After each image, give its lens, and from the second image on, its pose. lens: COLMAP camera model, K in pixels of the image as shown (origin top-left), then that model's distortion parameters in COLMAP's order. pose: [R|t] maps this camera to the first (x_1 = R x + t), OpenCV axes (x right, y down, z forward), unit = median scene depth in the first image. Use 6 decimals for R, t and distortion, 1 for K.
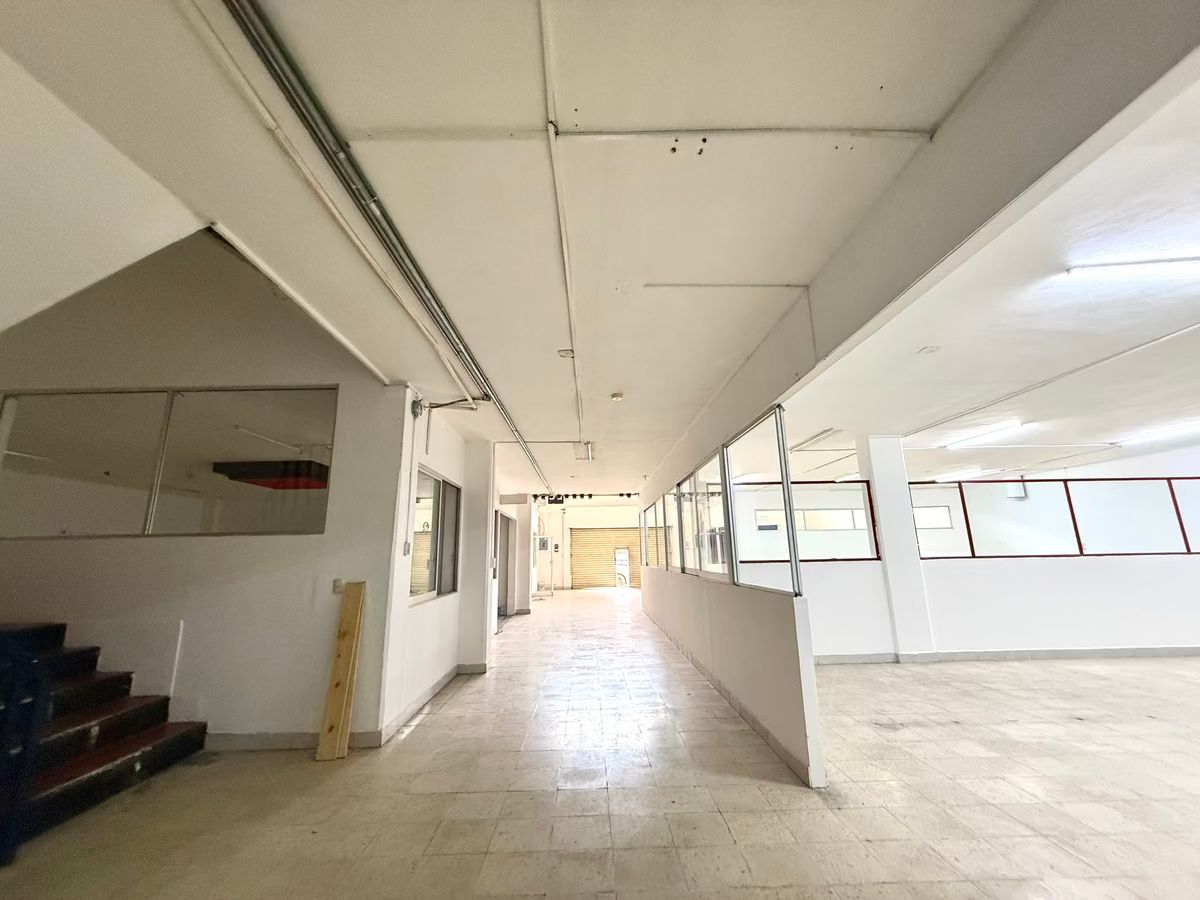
lens RADIAL K [[479.1, 0, 598.5], [0, 479.1, 446.9], [0, 0, 1]] dist [0.002330, -0.000090]
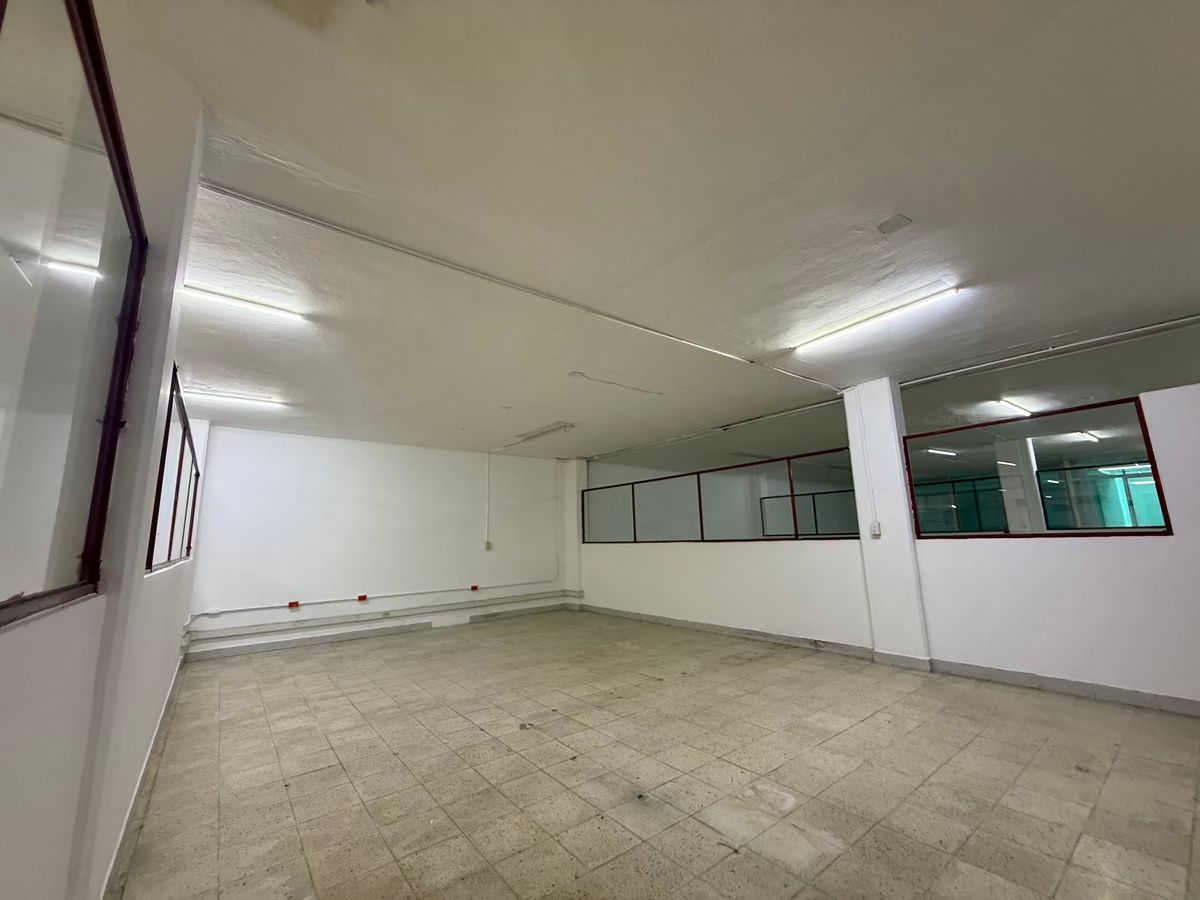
lens RADIAL K [[479.1, 0, 599.2], [0, 479.1, 452.3], [0, 0, 1]] dist [0.002330, -0.000090]
pose [[-0.596446, 0.176522, 0.783002, 0.530074], [-0.136904, 0.938849, -0.315942, 0.402072], [-0.790891, -0.295639, -0.535807, 1.780193]]
